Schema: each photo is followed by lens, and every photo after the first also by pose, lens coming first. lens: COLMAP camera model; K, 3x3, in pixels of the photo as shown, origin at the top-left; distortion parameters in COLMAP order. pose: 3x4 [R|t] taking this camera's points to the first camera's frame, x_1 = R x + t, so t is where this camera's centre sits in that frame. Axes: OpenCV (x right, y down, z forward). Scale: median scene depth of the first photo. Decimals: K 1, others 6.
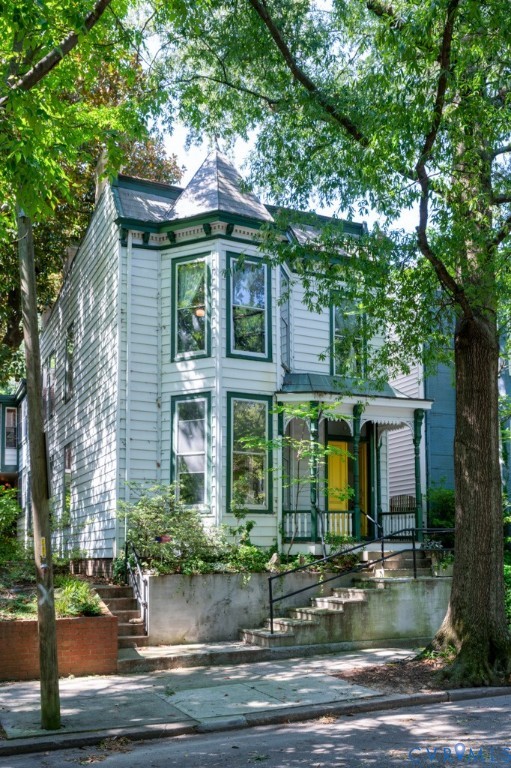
lens RADIAL K [[733.4, 0, 242.2], [0, 733.4, 439.6], [0, 0, 1]] dist [-0.006963, -0.007559]
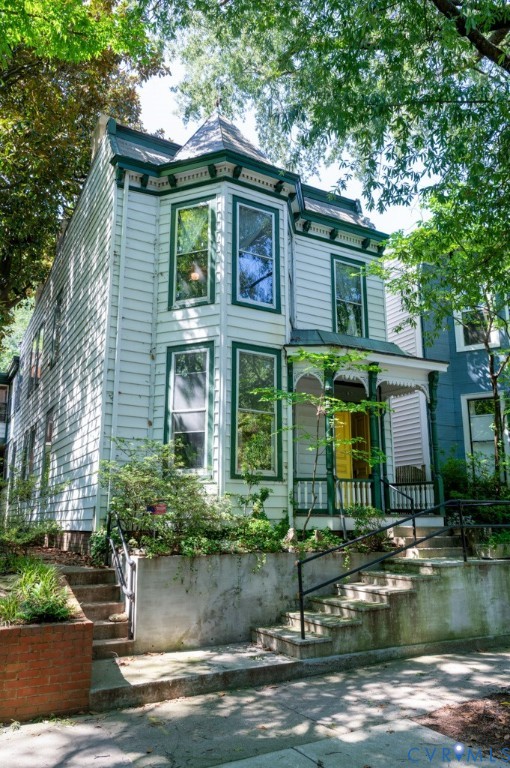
lens RADIAL K [[581.9, 0, 255.0], [0, 581.9, 384.0], [0, 0, 1]] dist [0.001188, 0.003450]
pose [[0.995984, 0.029711, 0.084455, -0.051669], [-0.022726, 0.996332, -0.082500, 0.043570], [-0.086596, 0.080250, 0.993006, 0.307314]]
